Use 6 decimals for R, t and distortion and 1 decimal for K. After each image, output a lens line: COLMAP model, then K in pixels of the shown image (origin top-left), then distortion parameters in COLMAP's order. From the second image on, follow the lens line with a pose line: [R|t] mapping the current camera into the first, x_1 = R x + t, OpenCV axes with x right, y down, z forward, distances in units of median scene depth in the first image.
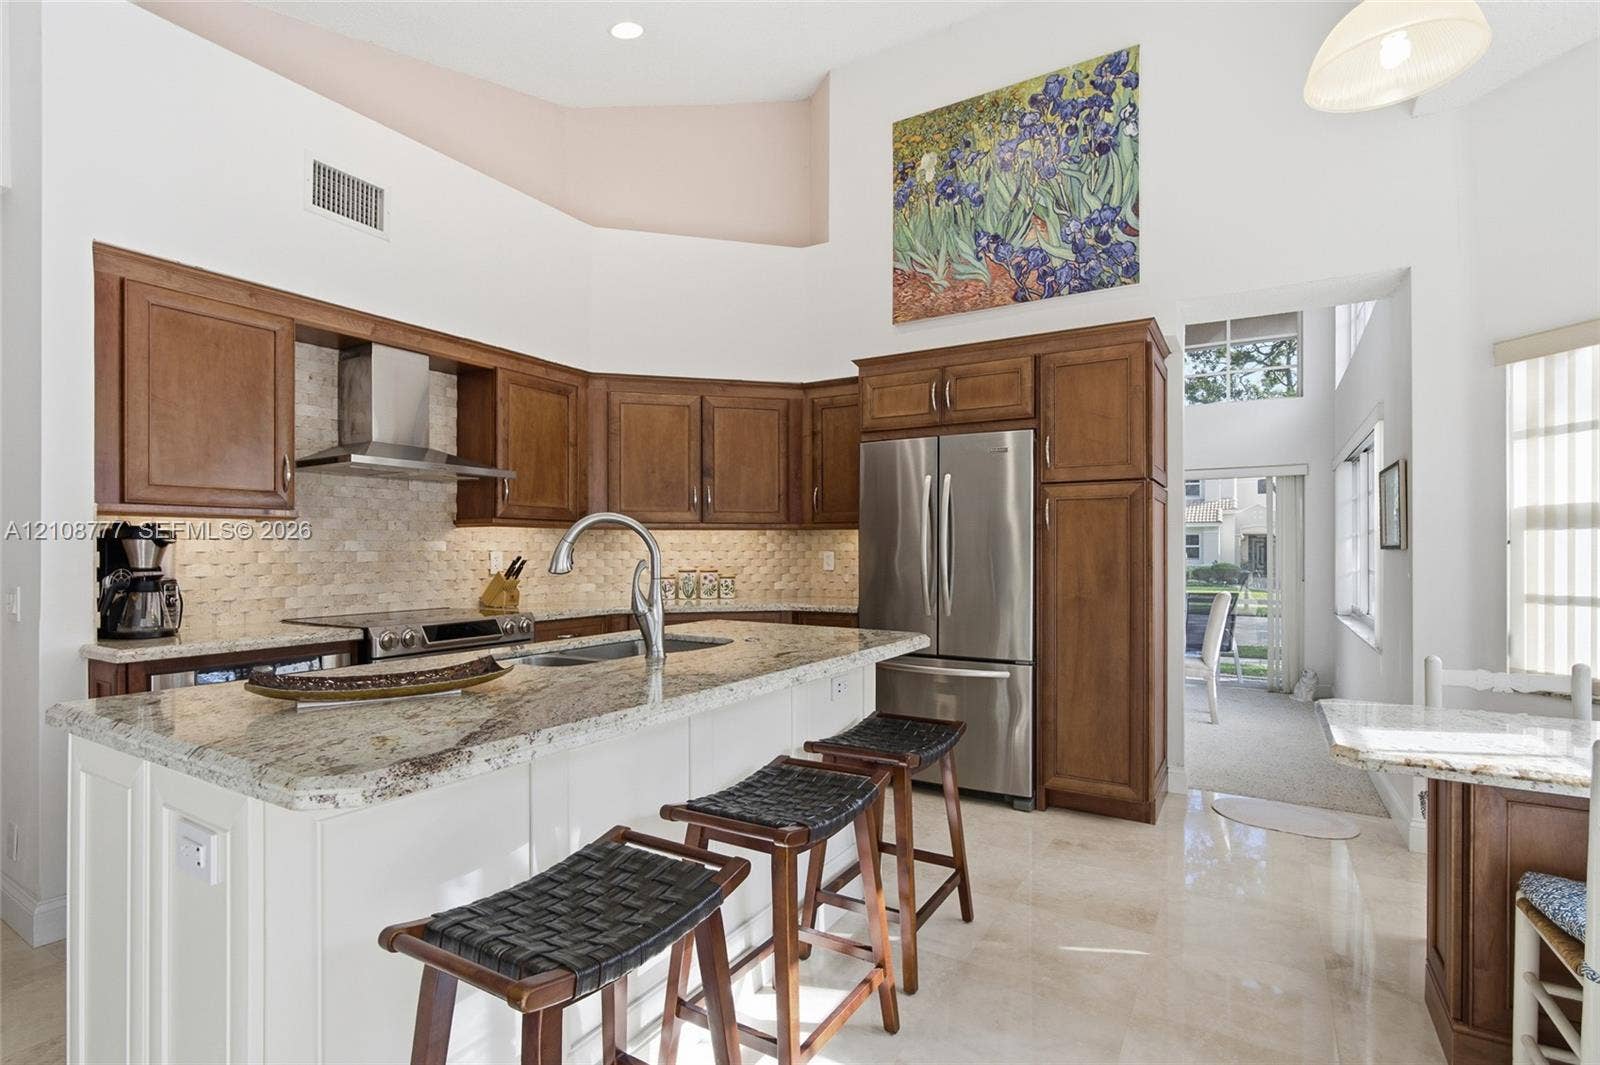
lens RADIAL K [[749.3, 0, 805.2], [0, 749.3, 546.4], [0, 0, 1]] dist [-0.004873, -0.000484]
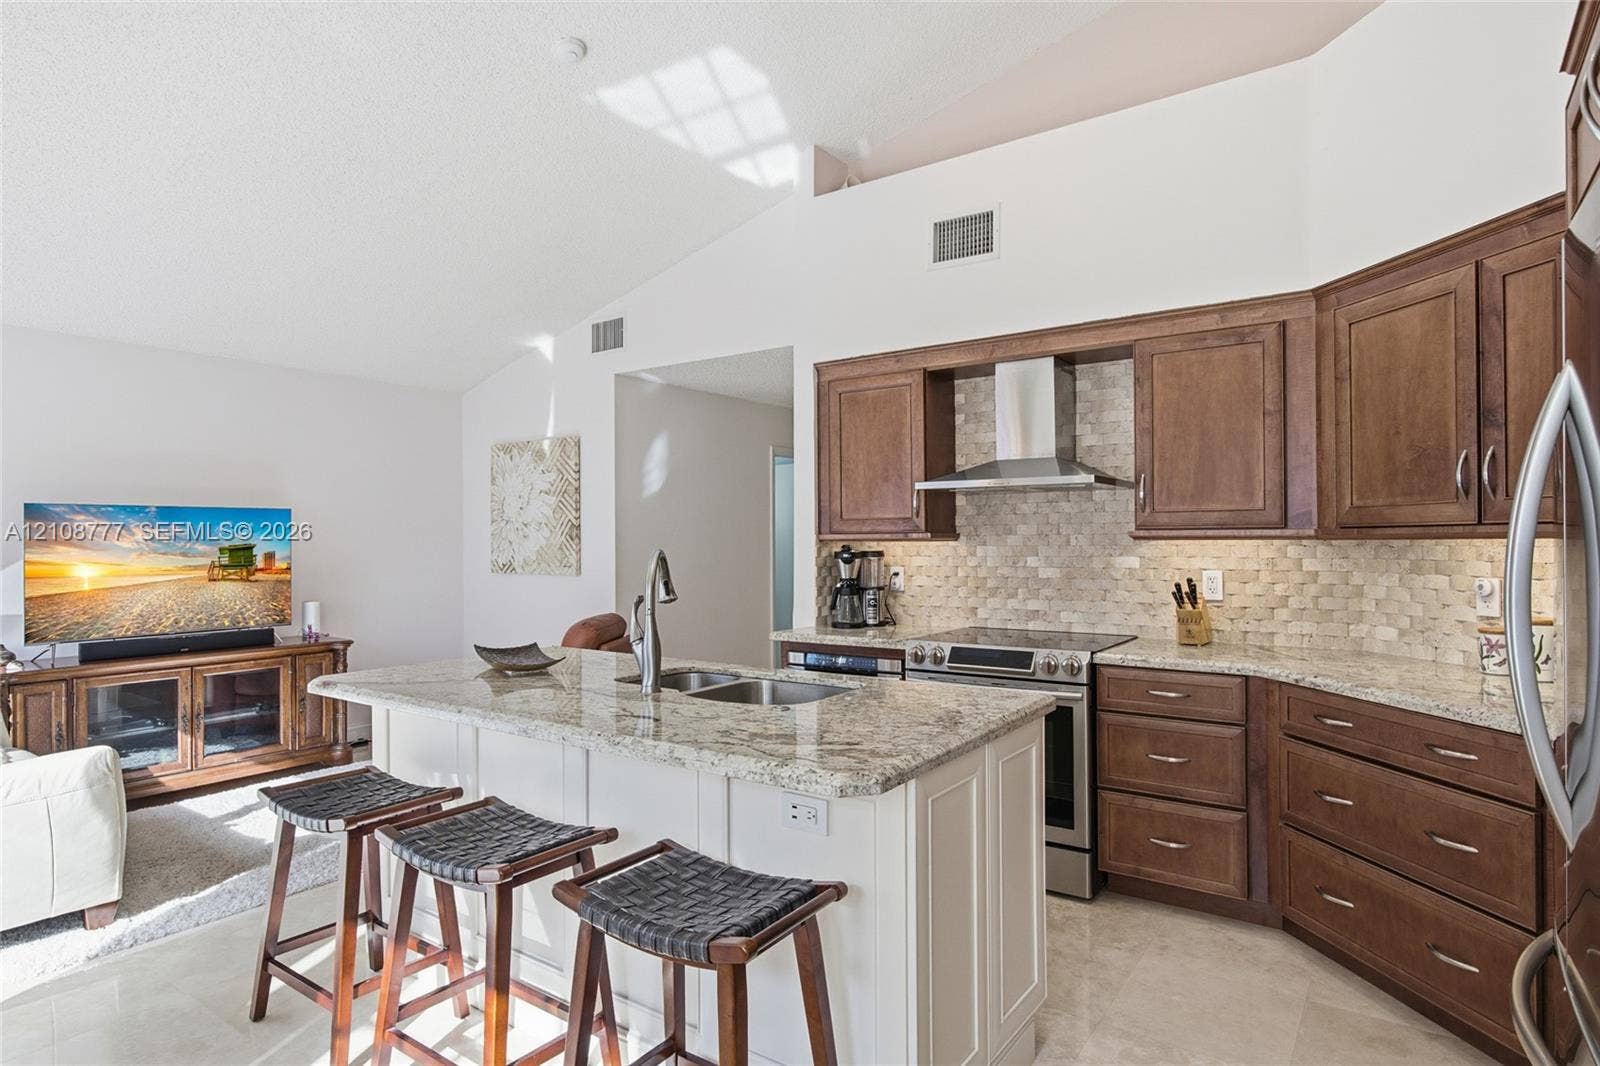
lens RADIAL K [[870.0, 0, 800.7], [0, 870.0, 540.8], [0, 0, 1]] dist [-0.002287, 0.000083]
pose [[-0.074574, 0.002909, -0.997211, 0.543835], [0.011791, 0.999928, 0.002035, -0.032526], [0.997146, -0.011606, -0.074603, 0.722334]]
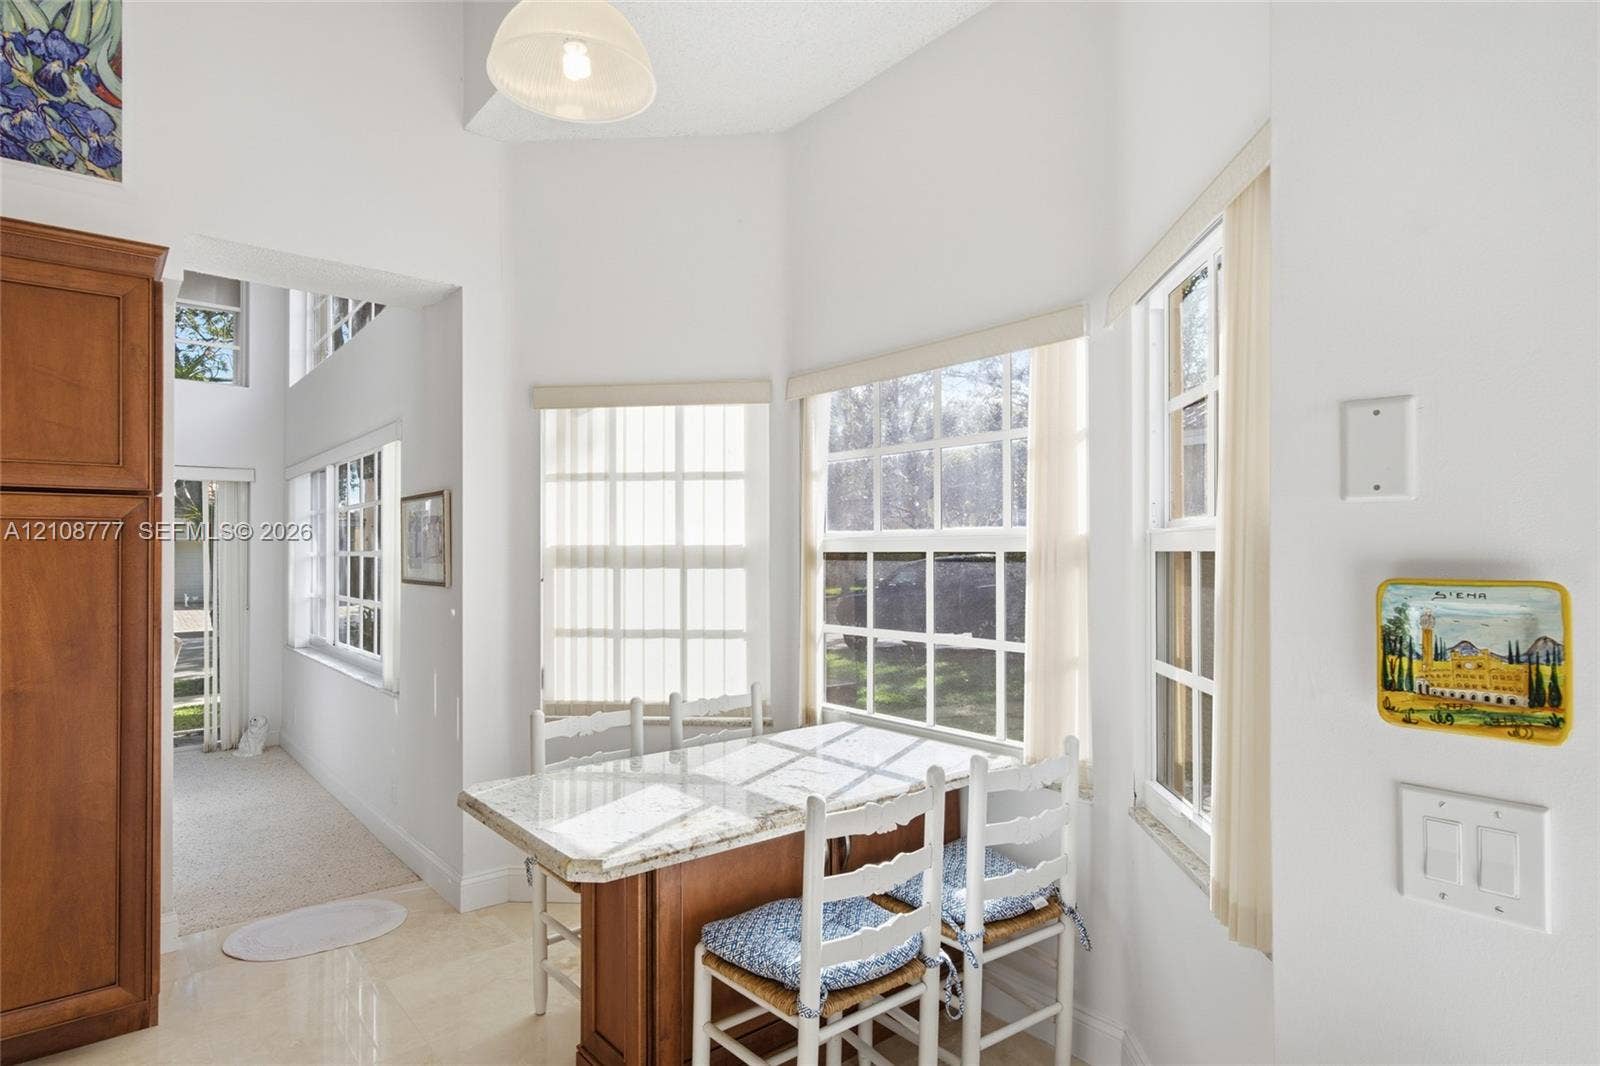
lens RADIAL K [[851.8, 0, 805.6], [0, 851.8, 541.7], [0, 0, 1]] dist [0.001142, -0.001101]
pose [[0.327466, 0.009350, 0.944817, -0.045520], [0.000525, 0.999949, -0.010077, -0.035483], [-0.944863, 0.003796, 0.327444, 0.200208]]
